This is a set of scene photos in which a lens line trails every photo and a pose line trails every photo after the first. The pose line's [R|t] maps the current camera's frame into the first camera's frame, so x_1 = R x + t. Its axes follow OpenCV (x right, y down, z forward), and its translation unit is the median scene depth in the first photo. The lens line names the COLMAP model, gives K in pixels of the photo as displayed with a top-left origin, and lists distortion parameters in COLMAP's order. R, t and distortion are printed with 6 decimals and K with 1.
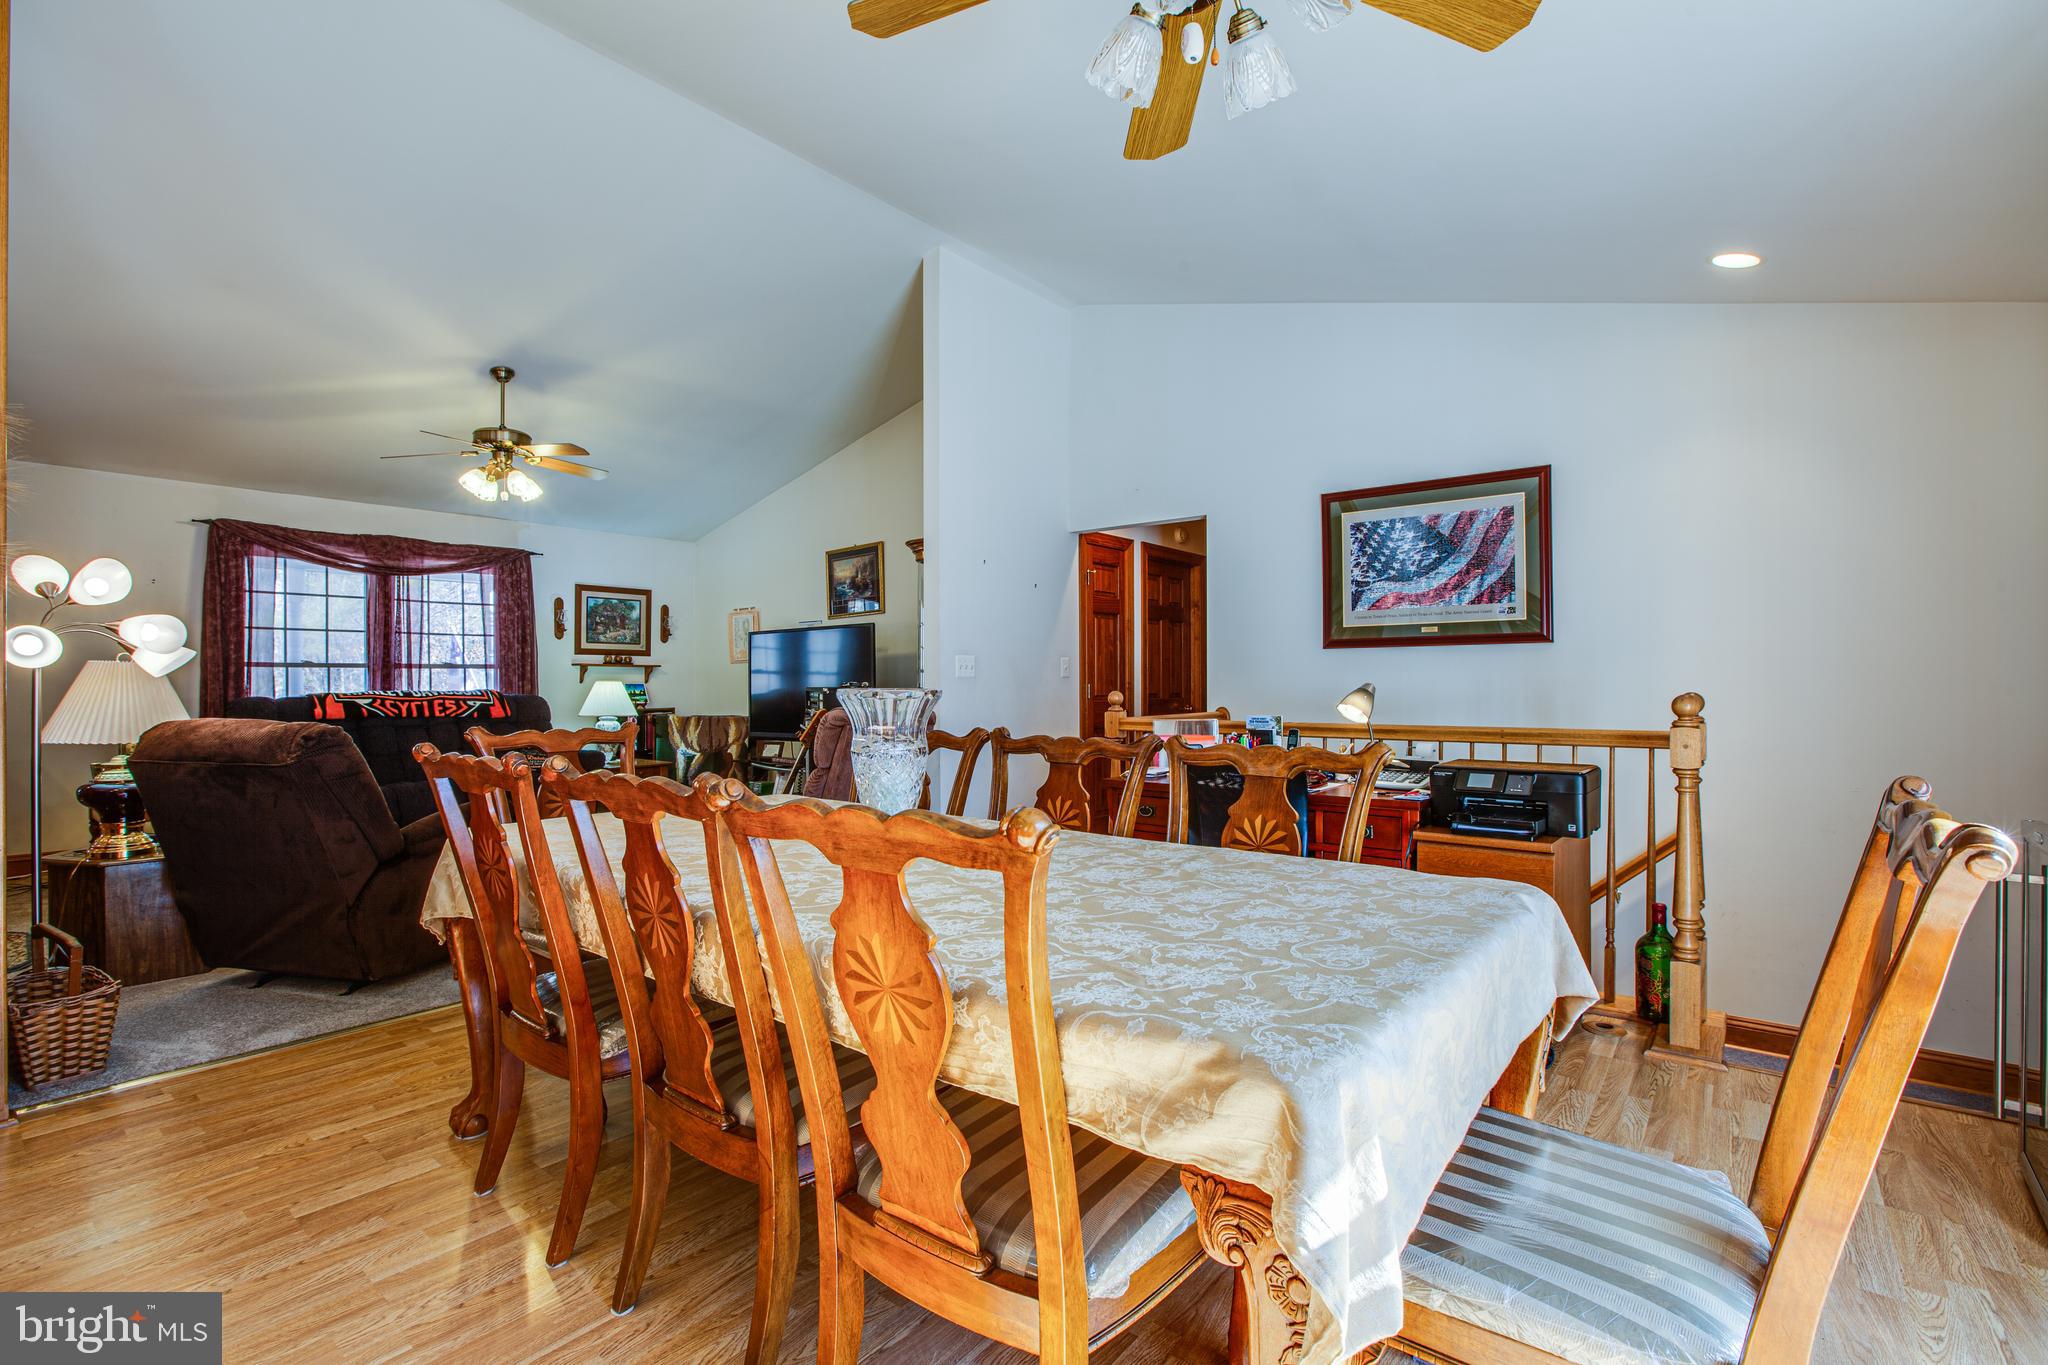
lens RADIAL K [[926.1, 0, 1024.0], [0, 926.1, 682.5], [0, 0, 1]] dist [-0.022233, 0.000595]
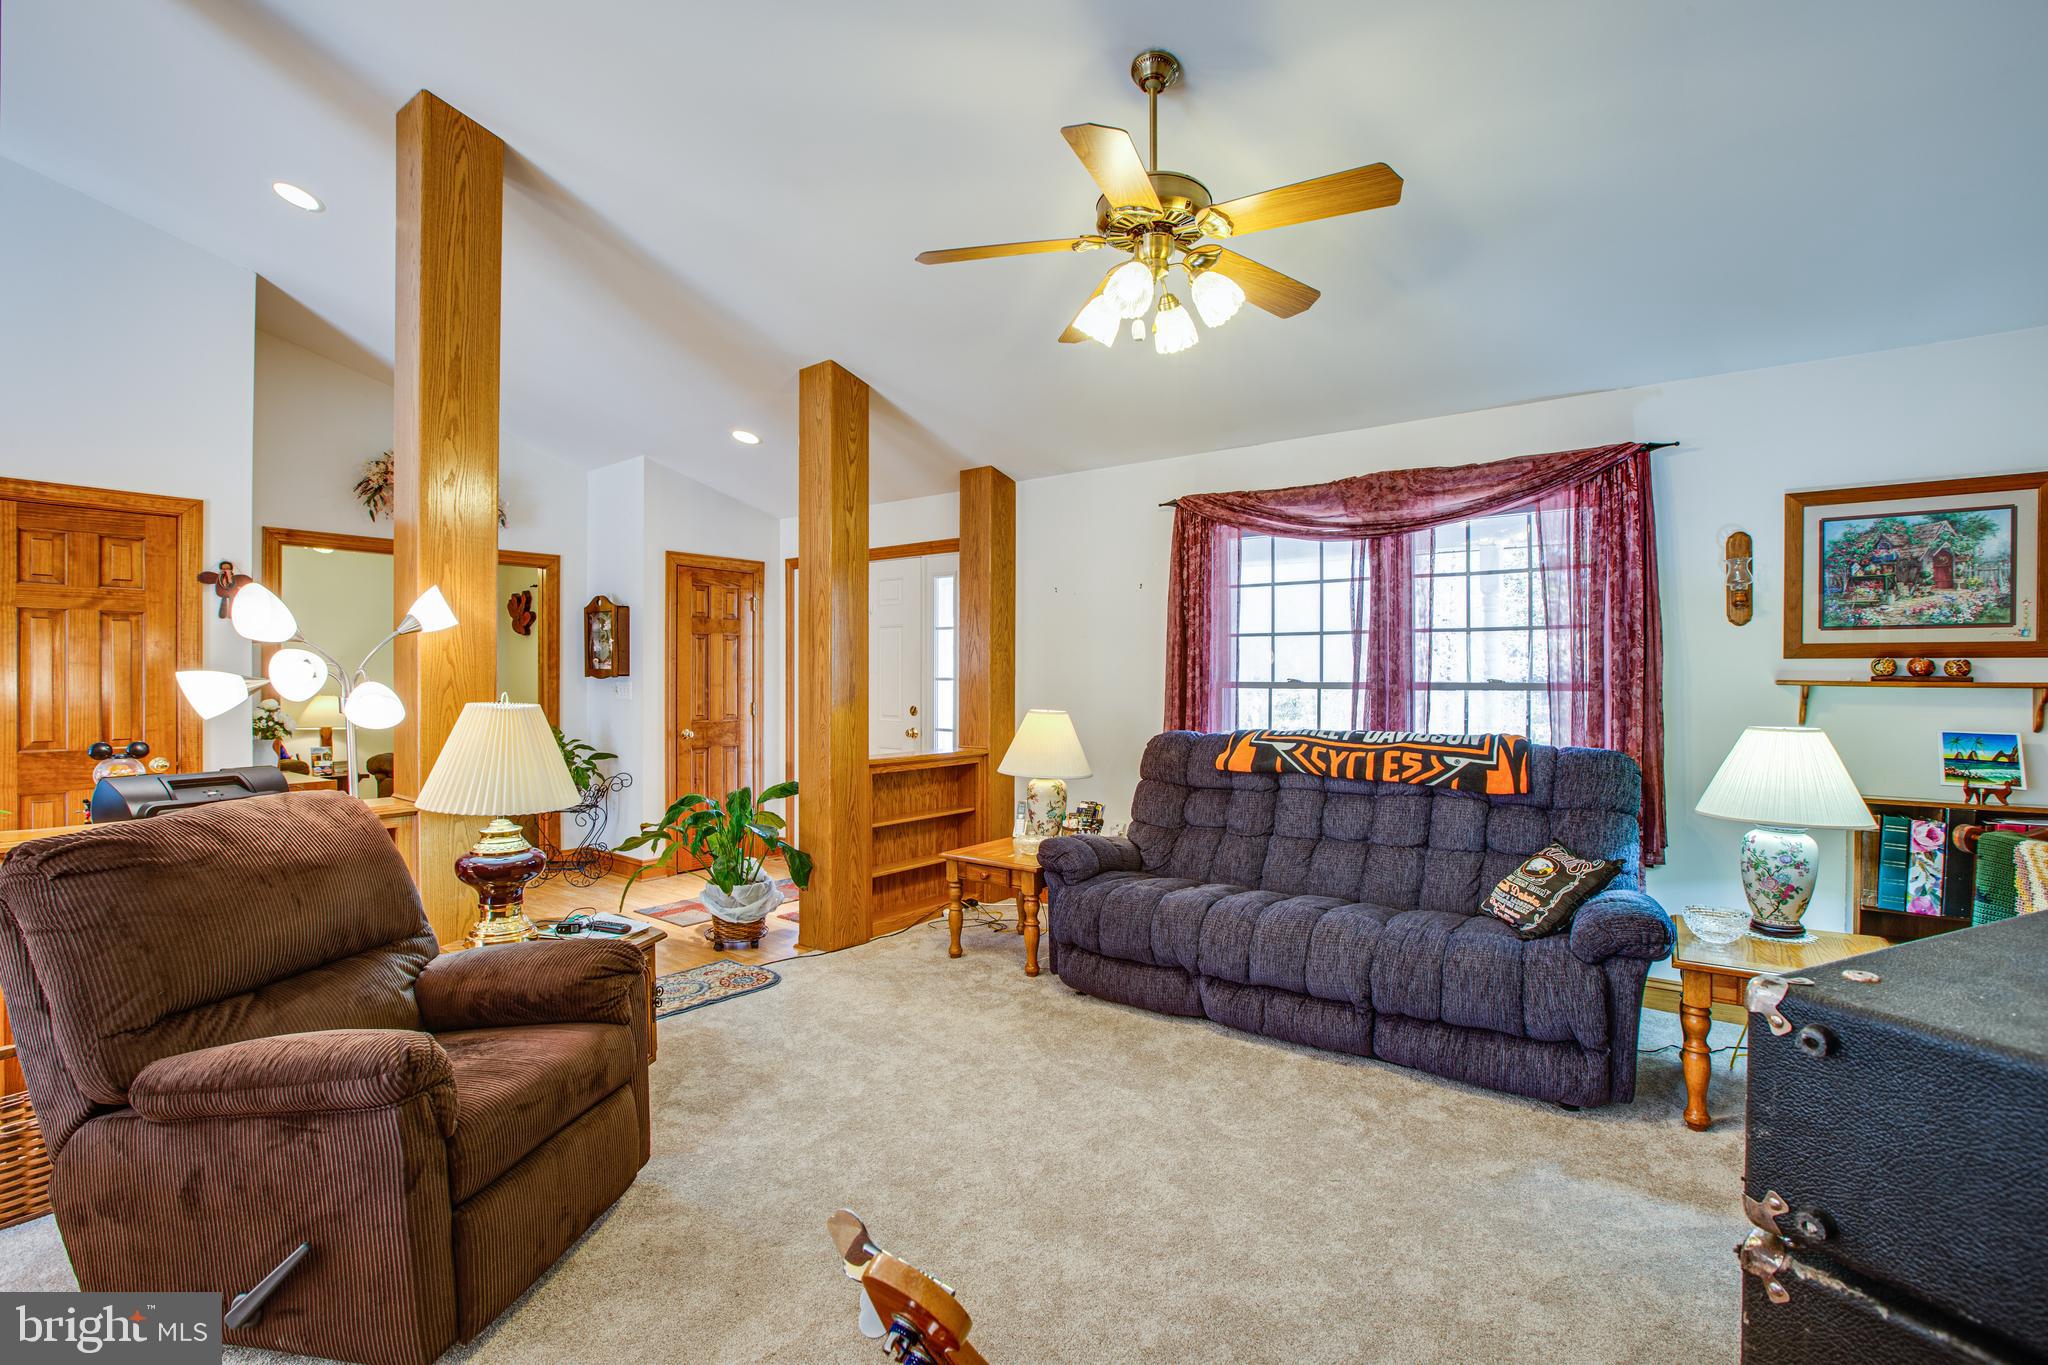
lens RADIAL K [[943.9, 0, 1010.8], [0, 943.9, 680.3], [0, 0, 1]] dist [-0.043022, 0.016637]
pose [[0.027363, 0.008004, -0.999594, -0.097185], [-0.002979, 0.999964, 0.007925, -0.032299], [0.999621, 0.002761, 0.027386, 0.893016]]
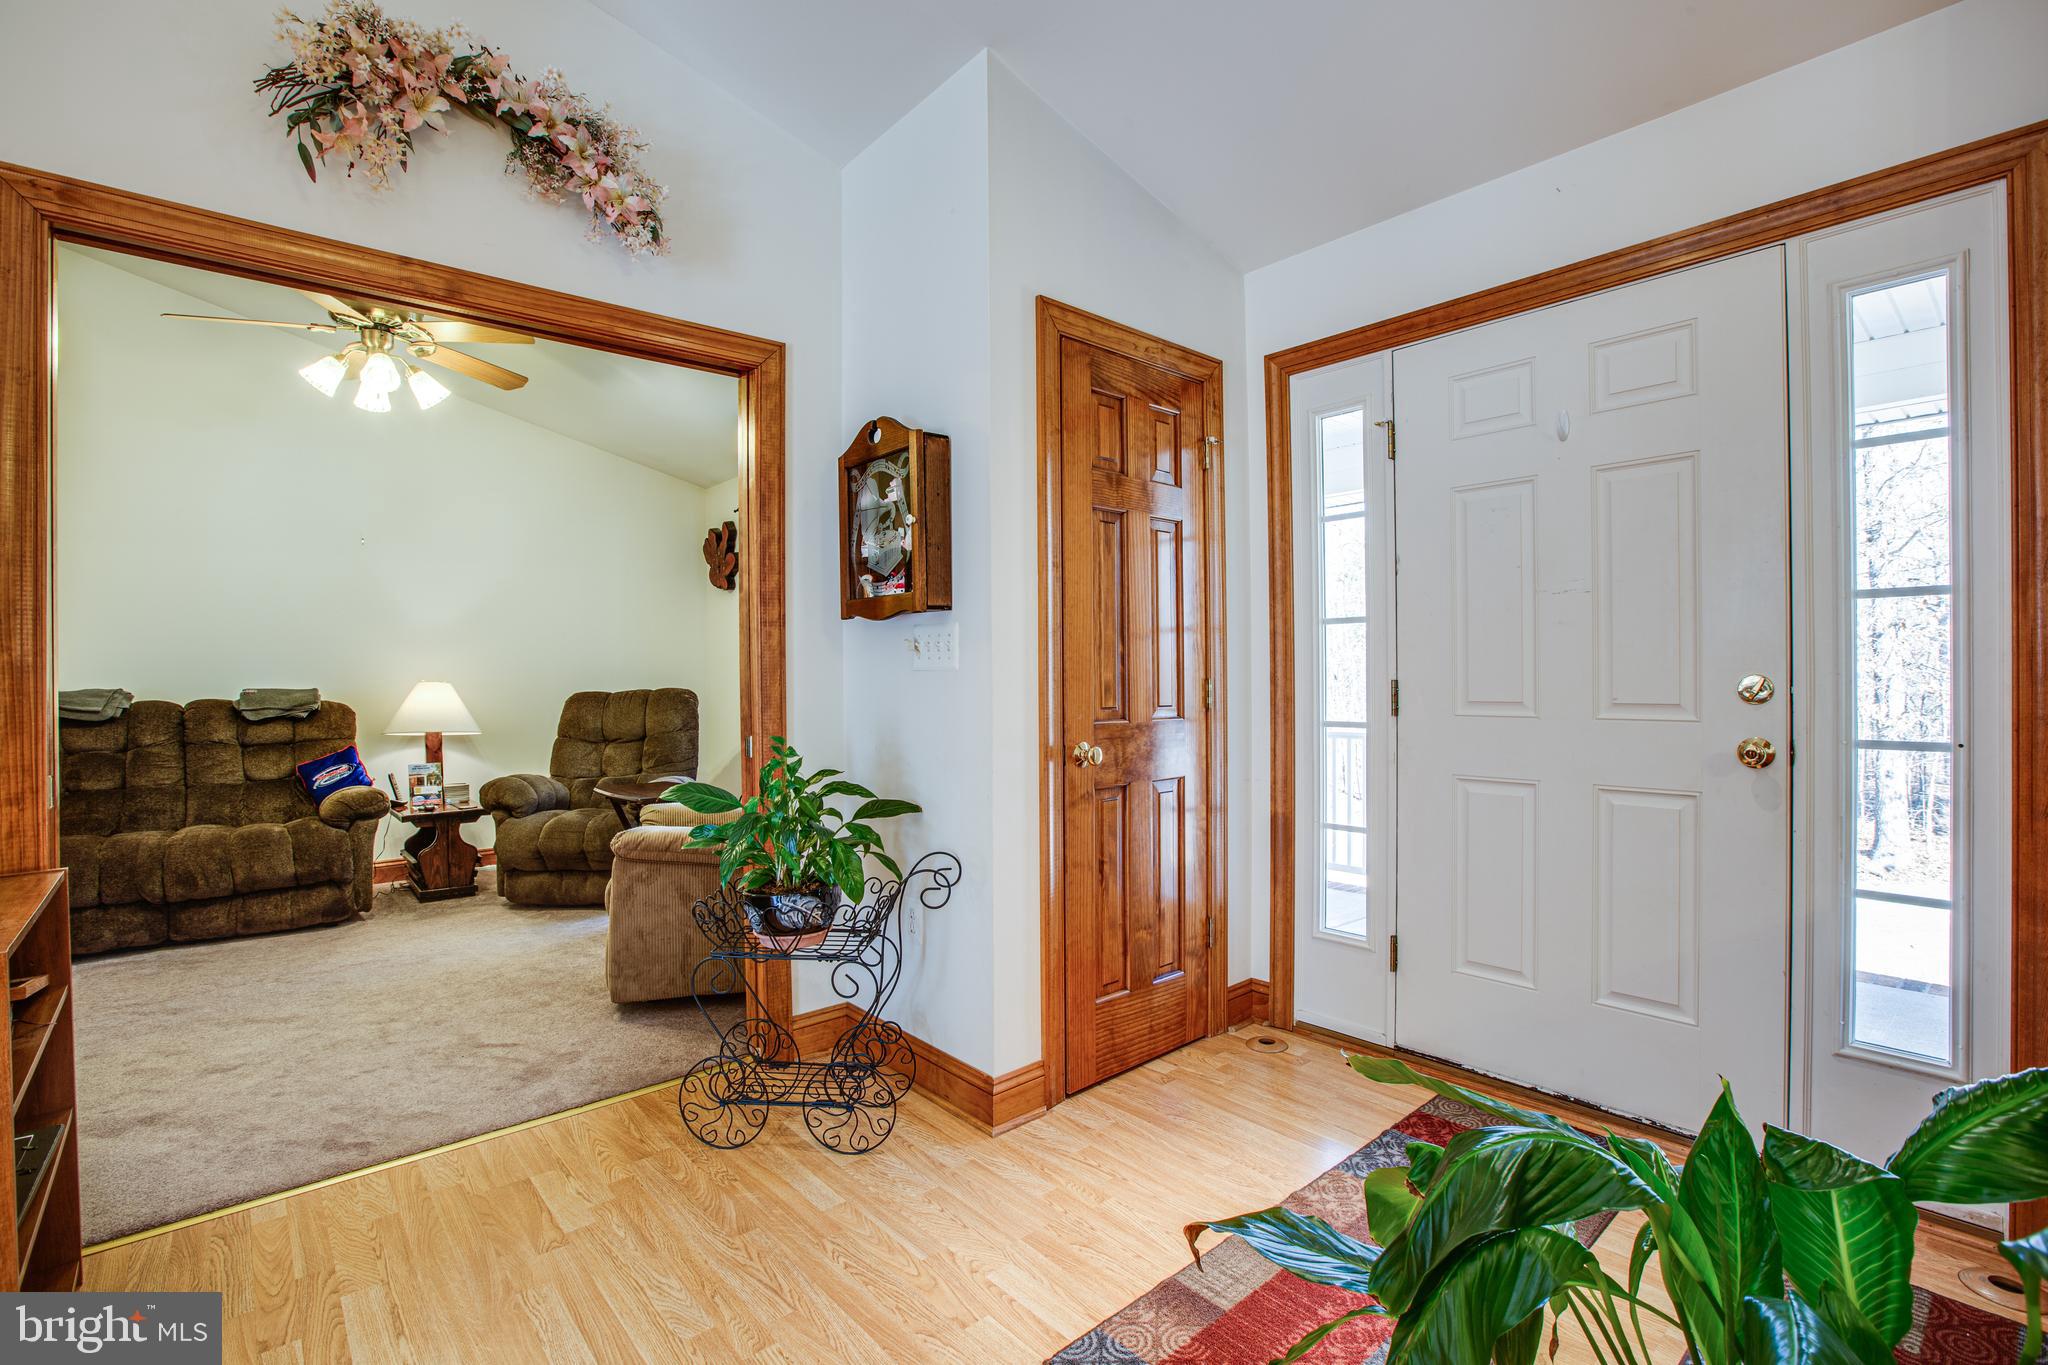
lens RADIAL K [[926.1, 0, 1024.0], [0, 926.1, 682.5], [0, 0, 1]] dist [-0.022233, 0.000595]
pose [[-0.156062, 0.011740, -0.987677, -0.771949], [0.008369, 0.999909, 0.010563, 0.001689], [0.987712, -0.006617, -0.156146, 0.582399]]
